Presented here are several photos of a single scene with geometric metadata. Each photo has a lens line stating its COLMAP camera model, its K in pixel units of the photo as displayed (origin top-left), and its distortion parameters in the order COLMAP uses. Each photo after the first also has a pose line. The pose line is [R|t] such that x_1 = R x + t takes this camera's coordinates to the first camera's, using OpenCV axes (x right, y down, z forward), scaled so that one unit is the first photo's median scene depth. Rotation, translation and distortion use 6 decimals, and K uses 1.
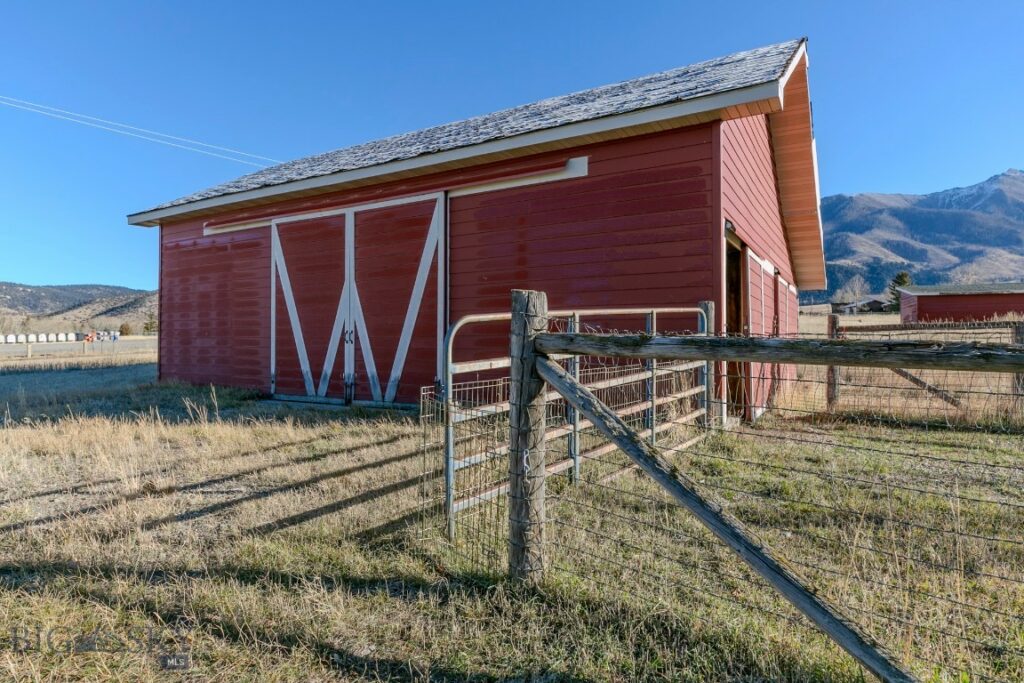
lens RADIAL K [[573.5, 0, 512.0], [0, 573.5, 341.5], [0, 0, 1]] dist [0.002421, 0.000677]
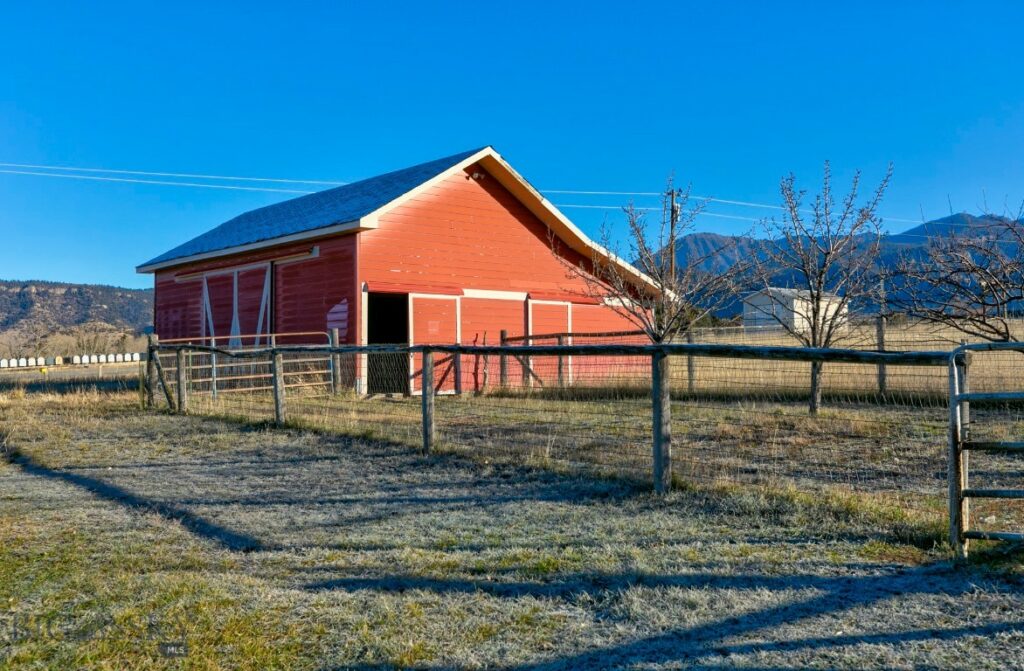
lens RADIAL K [[1017.0, 0, 510.9], [0, 1017.0, 310.5], [0, 0, 1]] dist [0.045905, 0.006969]
pose [[0.941810, -0.026114, -0.335130, 1.151828], [0.008227, 0.998470, -0.054683, 0.037478], [0.336045, 0.048744, 0.940584, -1.170259]]
